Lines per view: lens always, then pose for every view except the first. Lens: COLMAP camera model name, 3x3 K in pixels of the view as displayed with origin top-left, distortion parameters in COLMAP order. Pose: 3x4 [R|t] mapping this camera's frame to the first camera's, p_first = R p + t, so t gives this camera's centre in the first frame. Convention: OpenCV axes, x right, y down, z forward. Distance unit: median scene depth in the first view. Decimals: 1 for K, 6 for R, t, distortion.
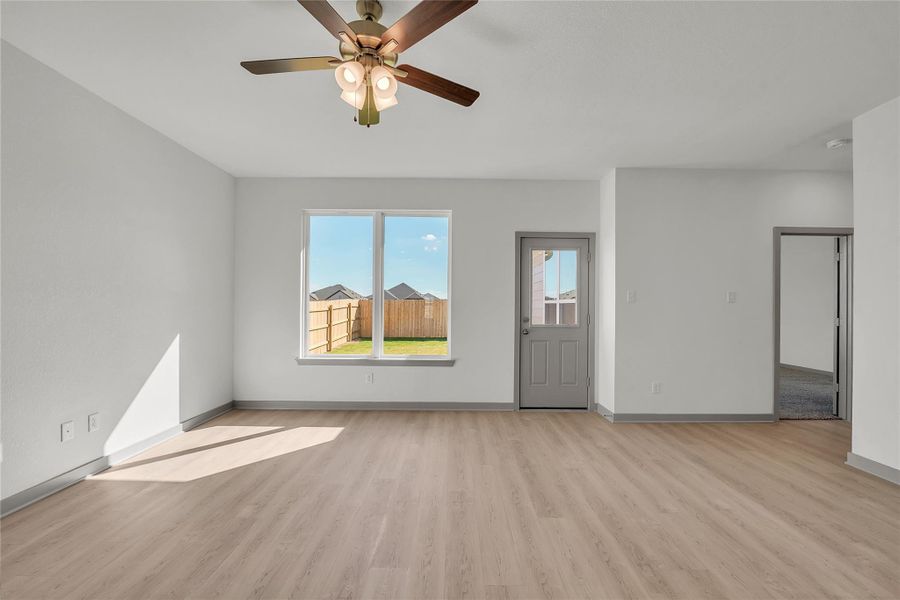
lens RADIAL K [[355.3, 0, 455.7], [0, 355.3, 303.9], [0, 0, 1]] dist [-0.010110, -0.000271]
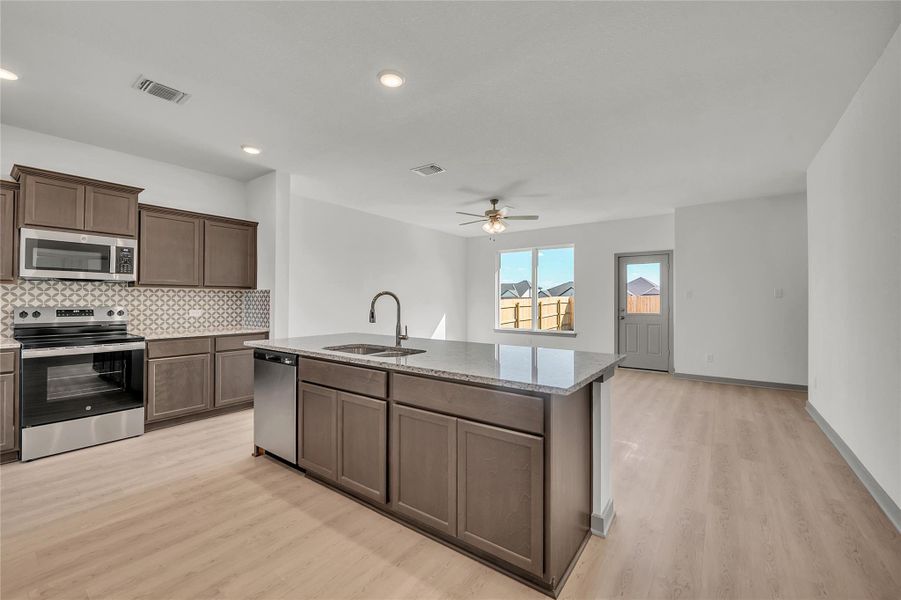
lens RADIAL K [[365.6, 0, 460.5], [0, 365.6, 296.2], [0, 0, 1]] dist [-0.008978, 0.000363]
pose [[0.811113, -0.013795, -0.584727, 0.565590], [0.006590, 0.999874, -0.014448, 0.002844], [0.584853, 0.007865, 0.811101, -0.713569]]
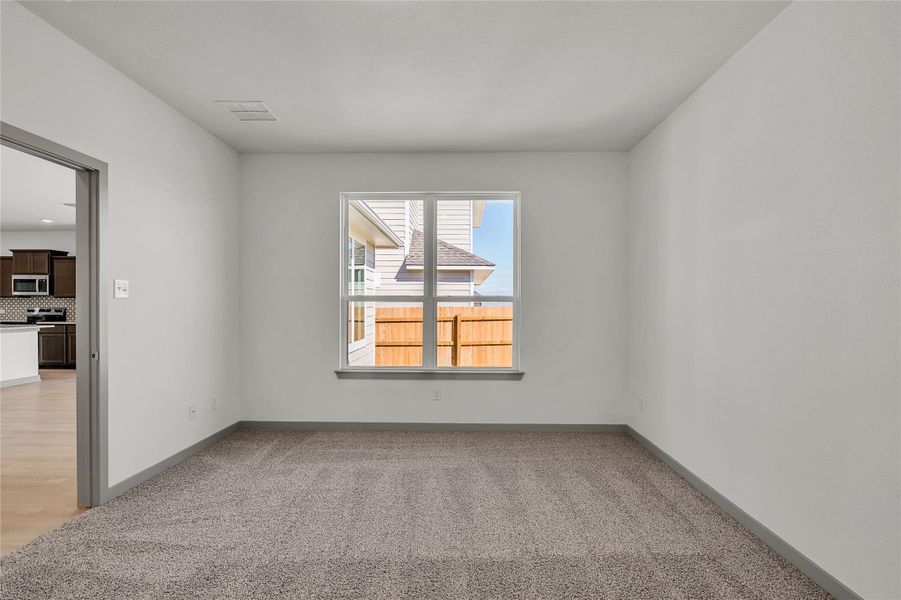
lens RADIAL K [[400.4, 0, 450.5], [0, 400.4, 300.0], [0, 0, 1]] dist [-0.003170, -0.000390]
pose [[-0.011065, -0.019798, -0.999743, 1.326131], [-0.000220, 0.999804, -0.019797, 0.009747], [0.999939, 0.000001, -0.011067, 1.430798]]
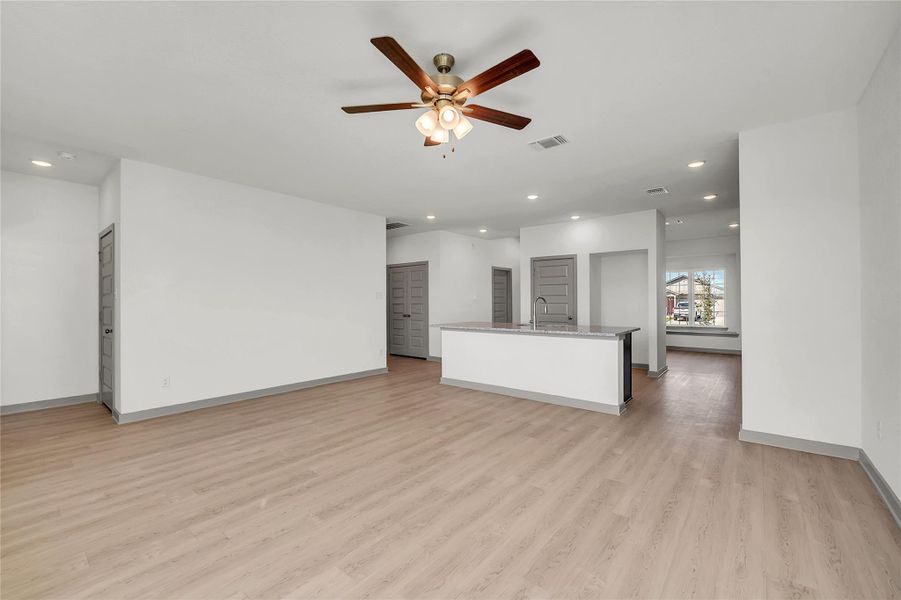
lens RADIAL K [[370.2, 0, 452.0], [0, 370.2, 300.7], [0, 0, 1]] dist [-0.007811, -0.000295]
pose [[-0.766476, -0.002101, 0.642270, -0.470089], [-0.002846, 0.999996, -0.000124, -0.001717], [-0.642267, -0.001923, -0.766479, 0.845276]]
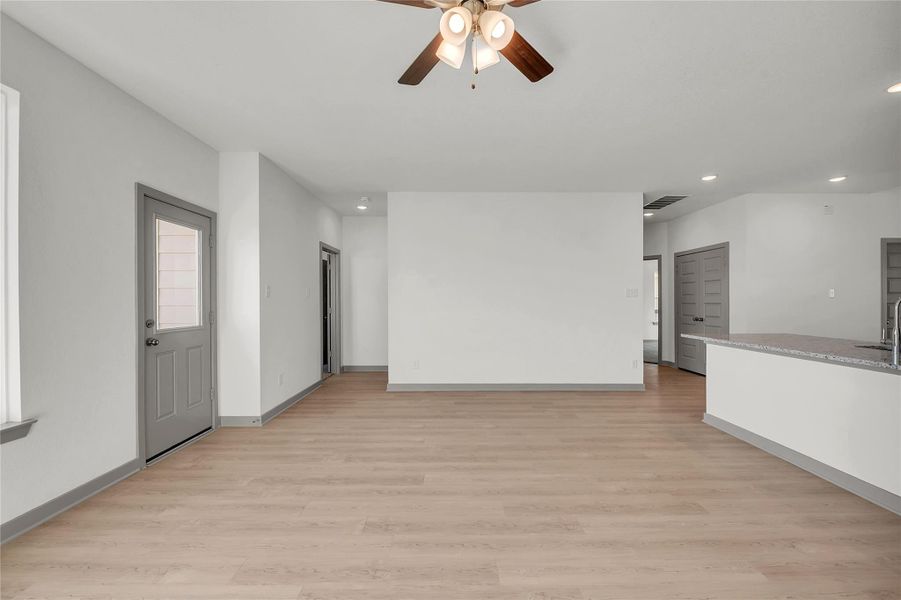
lens RADIAL K [[370.2, 0, 452.0], [0, 370.2, 300.7], [0, 0, 1]] dist [-0.007811, -0.000295]
pose [[0.005954, -0.007516, 0.999954, -0.483169], [-0.002287, 0.999969, 0.007530, -0.003579], [-0.999980, -0.002332, 0.005936, 0.449768]]
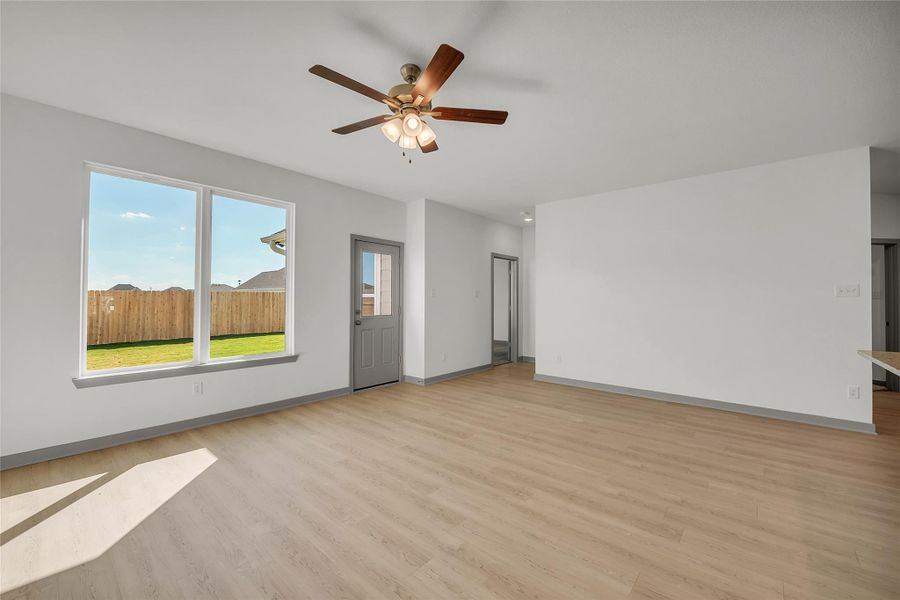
lens RADIAL K [[360.8, 0, 453.0], [0, 360.8, 296.0], [0, 0, 1]] dist [-0.009210, -0.000351]
pose [[0.654045, 0.003579, 0.756447, -0.488354], [-0.002838, 0.999993, -0.002278, -0.005788], [-0.756450, -0.000657, 0.654051, 0.009550]]
